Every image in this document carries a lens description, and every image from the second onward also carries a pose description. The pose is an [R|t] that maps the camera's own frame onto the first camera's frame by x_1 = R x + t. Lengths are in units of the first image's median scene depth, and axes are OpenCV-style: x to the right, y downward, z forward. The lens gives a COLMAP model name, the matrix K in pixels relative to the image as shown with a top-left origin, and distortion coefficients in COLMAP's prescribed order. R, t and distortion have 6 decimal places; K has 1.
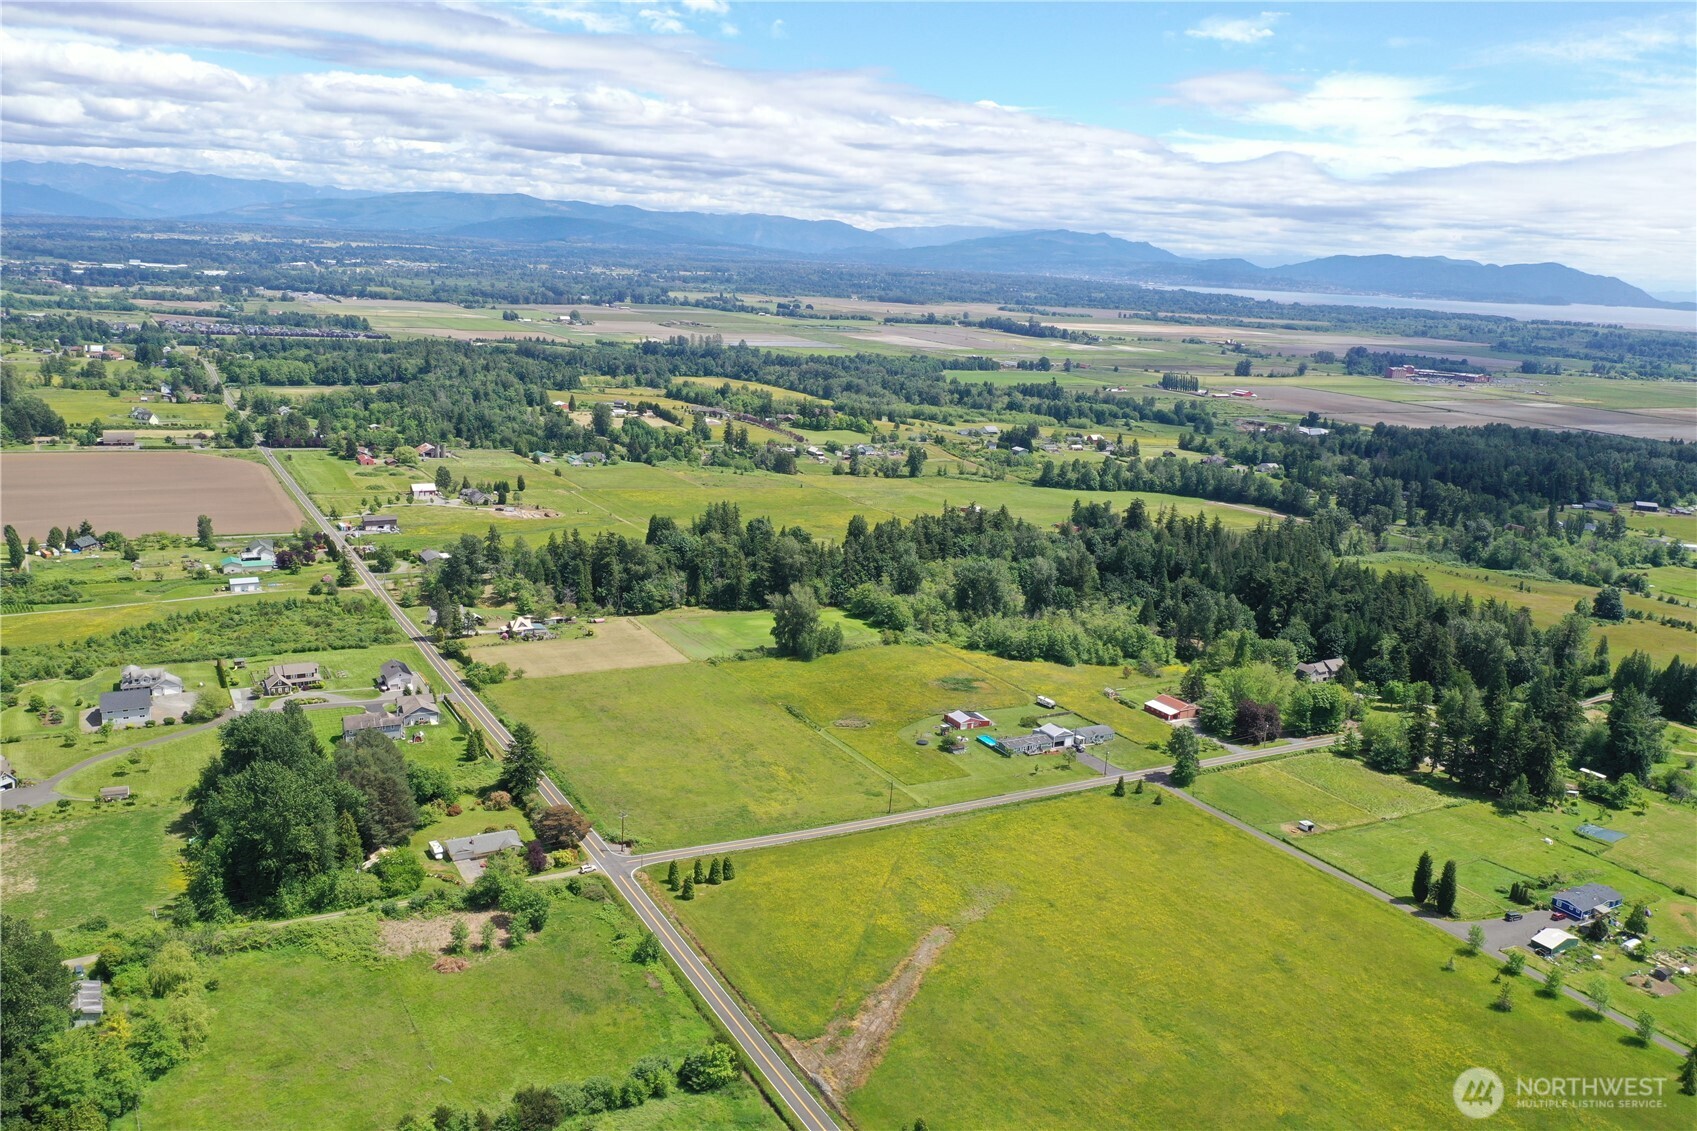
lens RADIAL K [[1354.3, 0, 862.0], [0, 1354.3, 609.8], [0, 0, 1]] dist [0.004054, -0.010482]
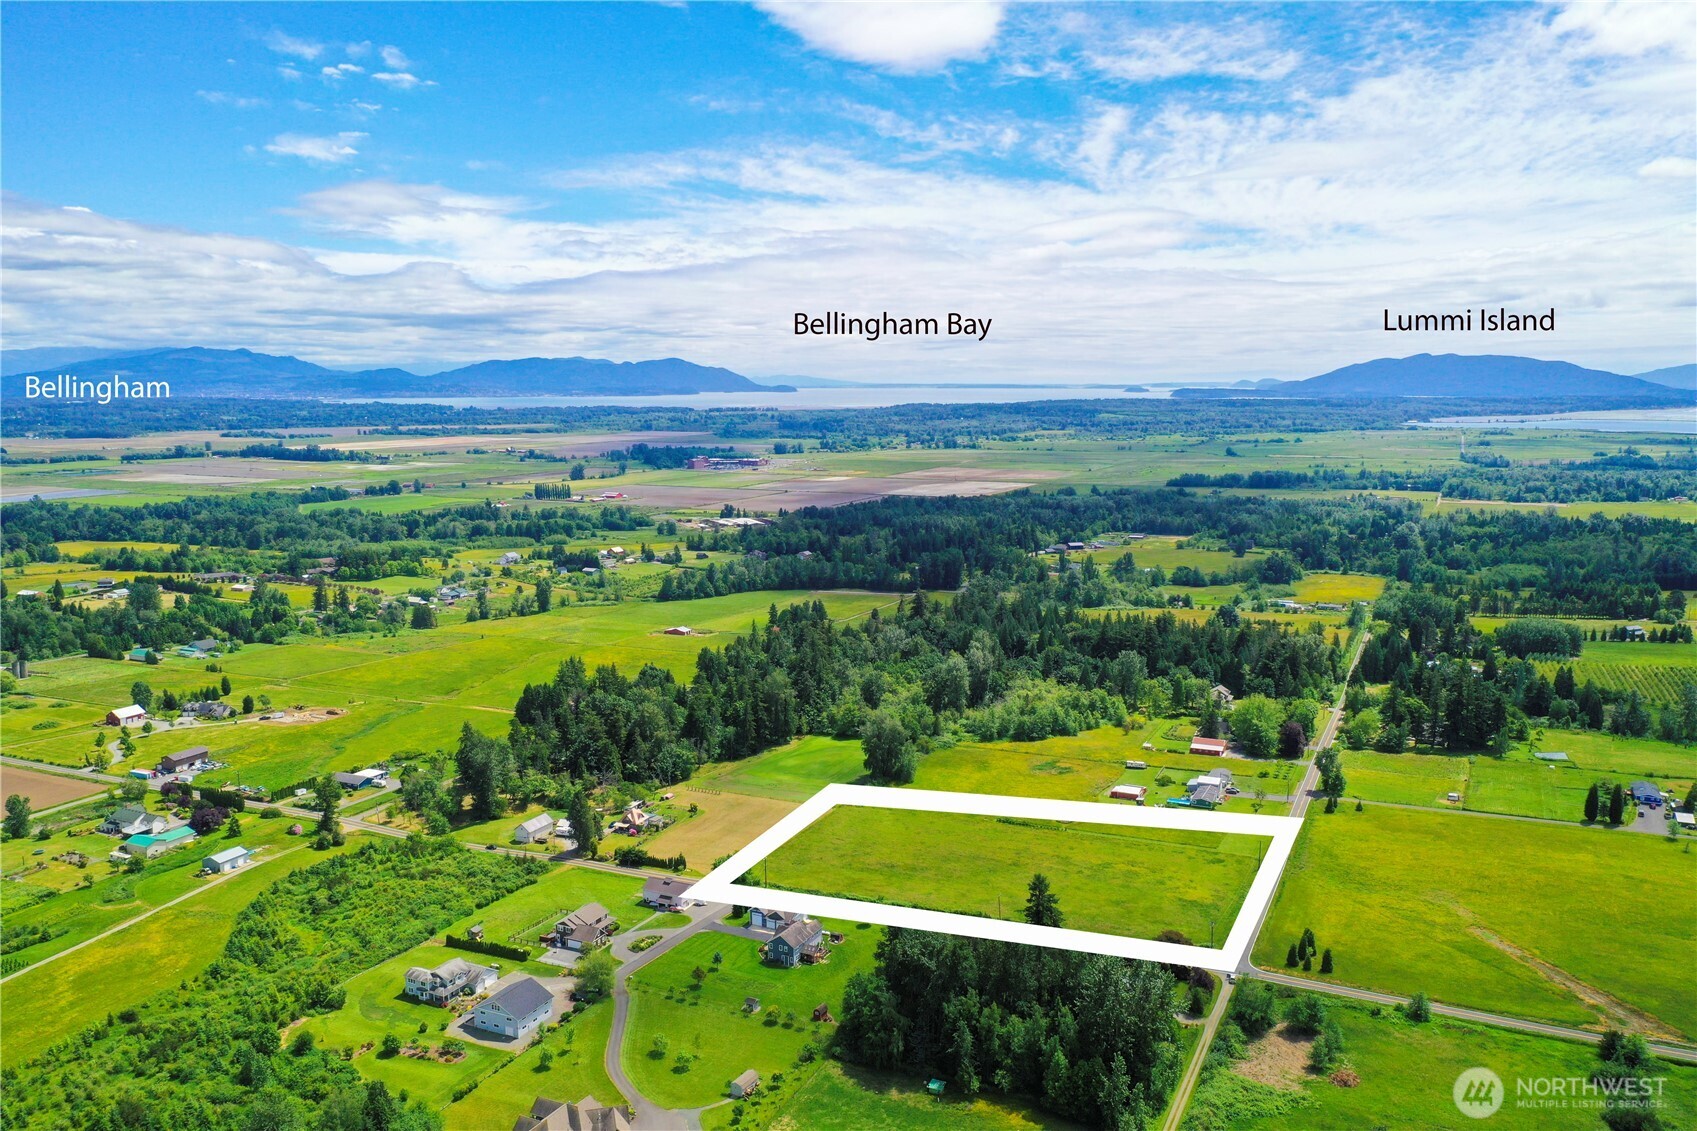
lens RADIAL K [[1354.3, 0, 865.4], [0, 1354.3, 533.8], [0, 0, 1]] dist [0.004054, -0.010482]
pose [[0.801755, -0.120234, 0.585434, -0.544241], [0.194247, 0.978797, -0.065001, -0.072661], [-0.565205, 0.165834, 0.808110, 0.135555]]
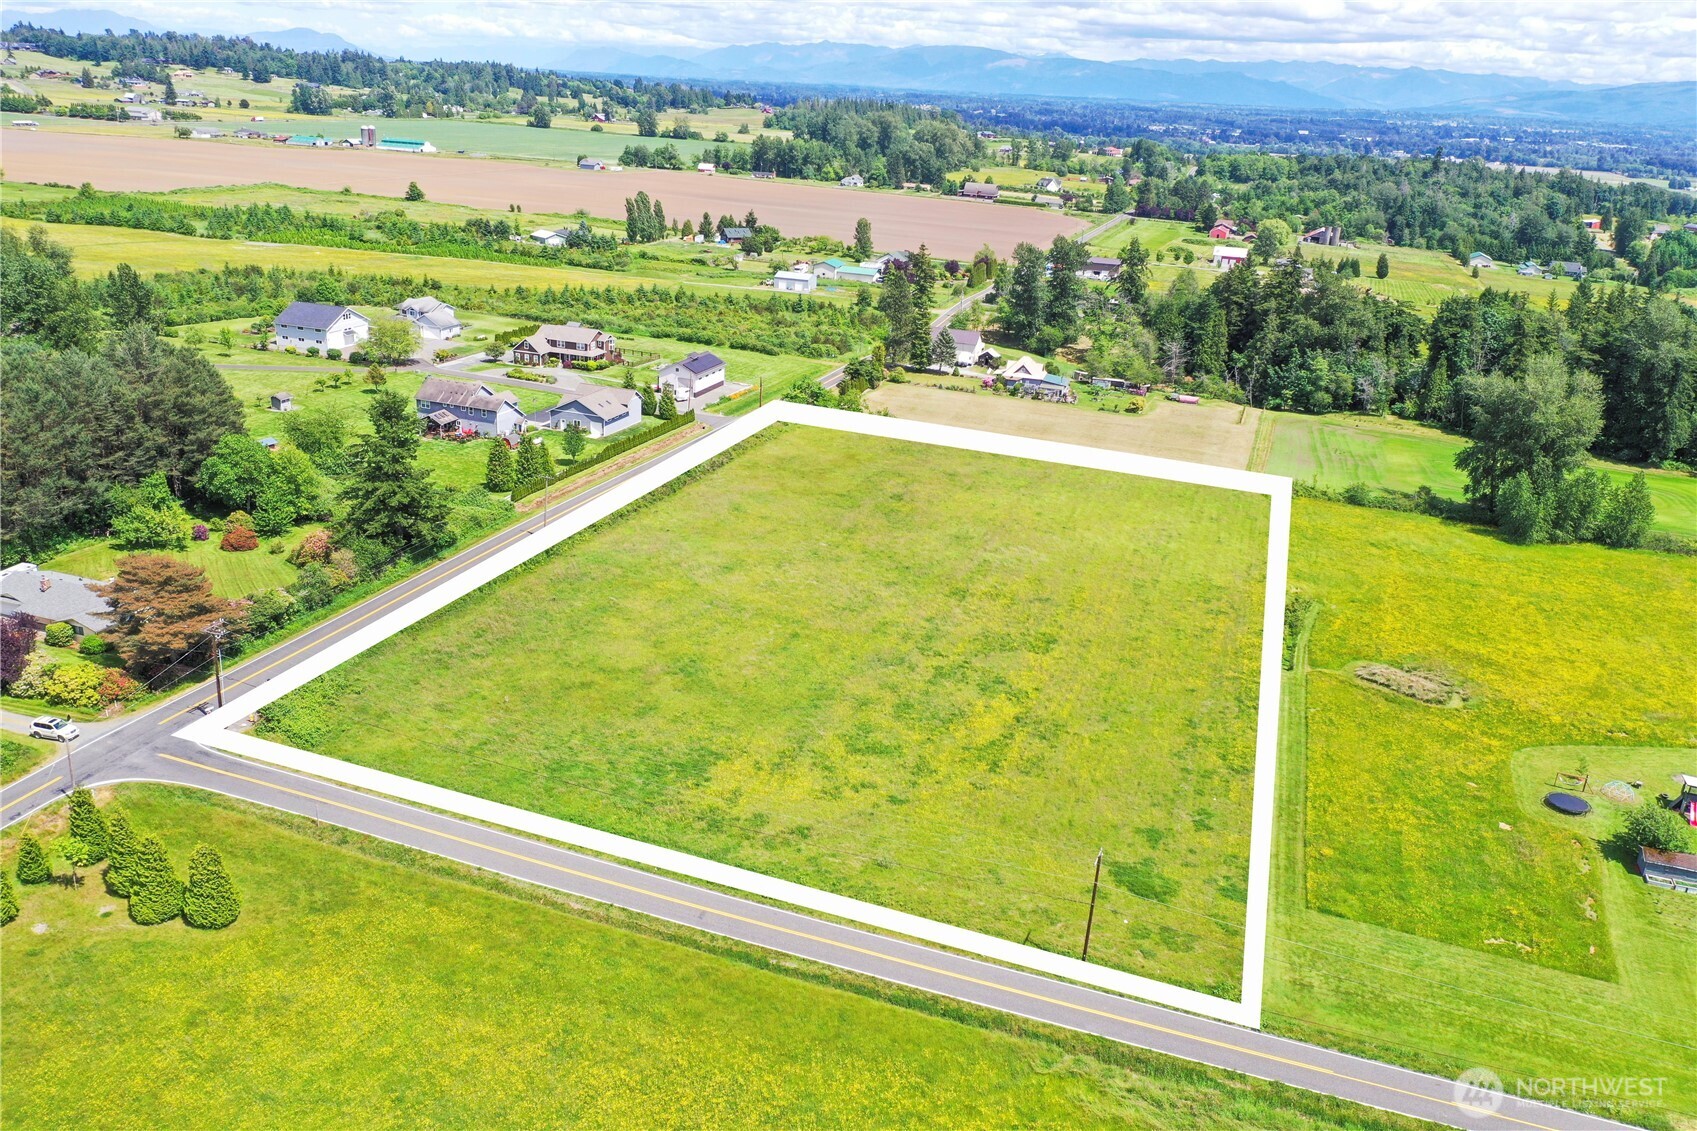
lens RADIAL K [[1354.3, 0, 836.8], [0, 1354.3, 569.5], [0, 0, 1]] dist [0.004054, -0.010482]
pose [[0.664116, 0.237096, -0.709039, 0.096217], [-0.215120, 0.968875, 0.122493, 0.033417], [0.716013, 0.071179, 0.694449, 0.483552]]
